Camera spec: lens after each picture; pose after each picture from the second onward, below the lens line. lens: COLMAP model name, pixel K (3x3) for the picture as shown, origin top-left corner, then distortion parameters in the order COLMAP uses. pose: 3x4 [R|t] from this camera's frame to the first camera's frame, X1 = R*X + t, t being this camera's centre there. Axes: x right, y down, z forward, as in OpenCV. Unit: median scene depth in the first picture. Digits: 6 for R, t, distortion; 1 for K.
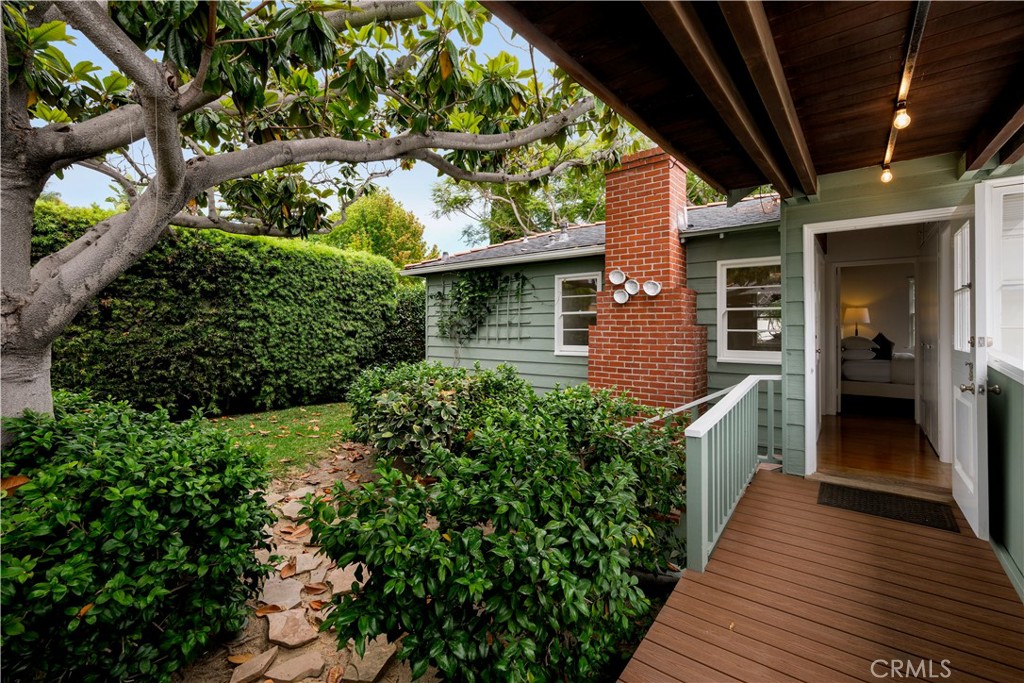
lens RADIAL K [[448.8, 0, 511.6], [0, 448.8, 327.5], [0, 0, 1]] dist [0.000568, -0.001265]
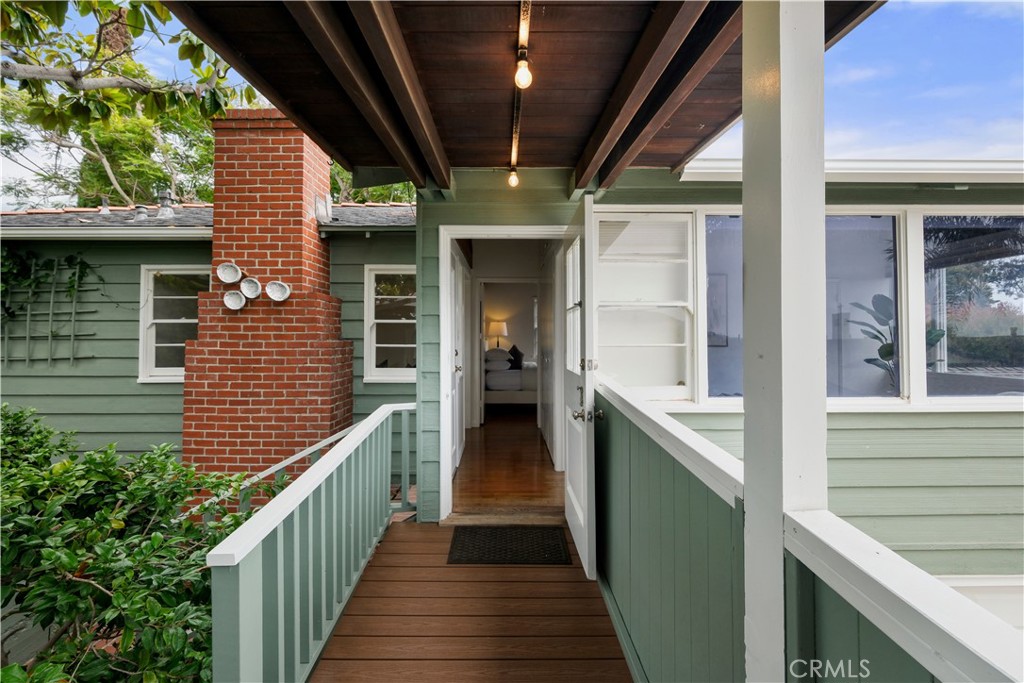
lens RADIAL K [[448.8, 0, 509.8], [0, 448.8, 328.0], [0, 0, 1]] dist [0.000568, -0.001265]
pose [[0.783691, 0.012677, 0.621022, 0.150333], [-0.001321, 0.999823, -0.018742, -0.011823], [-0.621149, 0.013868, 0.783569, 0.165731]]
